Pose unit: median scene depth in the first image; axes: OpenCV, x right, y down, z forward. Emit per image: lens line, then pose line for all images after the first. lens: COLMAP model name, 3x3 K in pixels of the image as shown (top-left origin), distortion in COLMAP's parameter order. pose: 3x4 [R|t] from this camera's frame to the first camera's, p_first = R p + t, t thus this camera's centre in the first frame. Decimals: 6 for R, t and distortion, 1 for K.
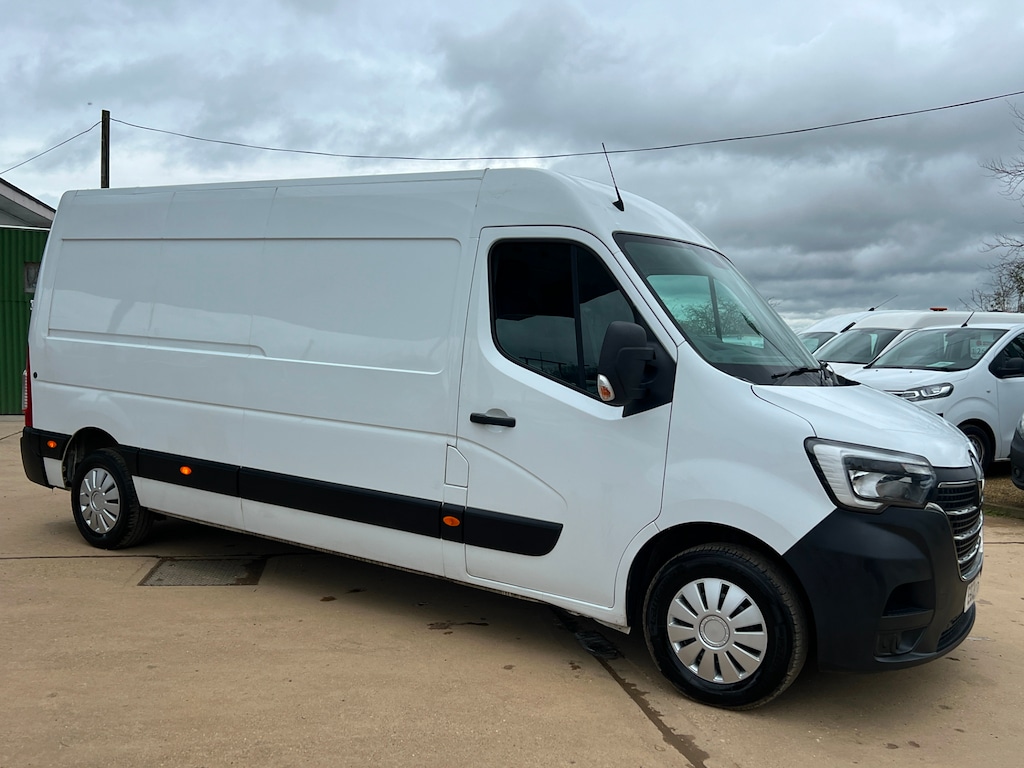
lens RADIAL K [[919.7, 0, 517.8], [0, 919.7, 386.1], [0, 0, 1]] dist [0.080756, -0.107677]
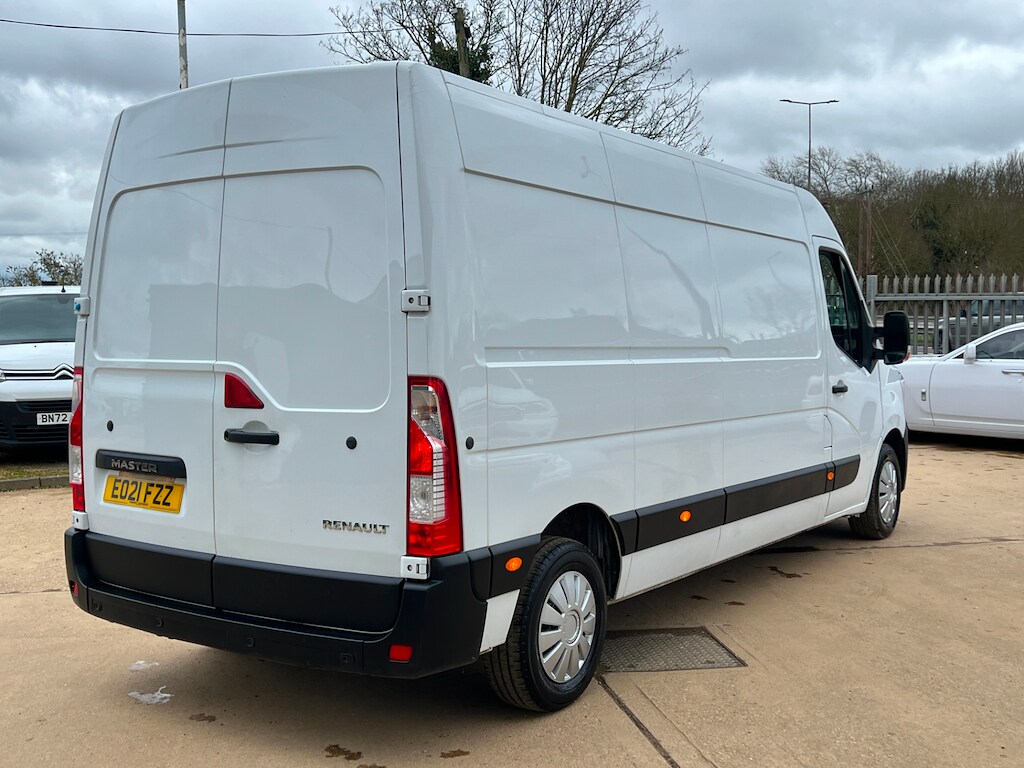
lens RADIAL K [[1125.0, 0, 523.4], [0, 1125.0, 385.6], [0, 0, 1]] dist [0.139920, -0.318010]
pose [[0.020952, -0.095629, 0.995197, -1.651381], [0.053068, 0.994118, 0.094408, -0.144241], [-0.998371, 0.050836, 0.025904, 1.426989]]
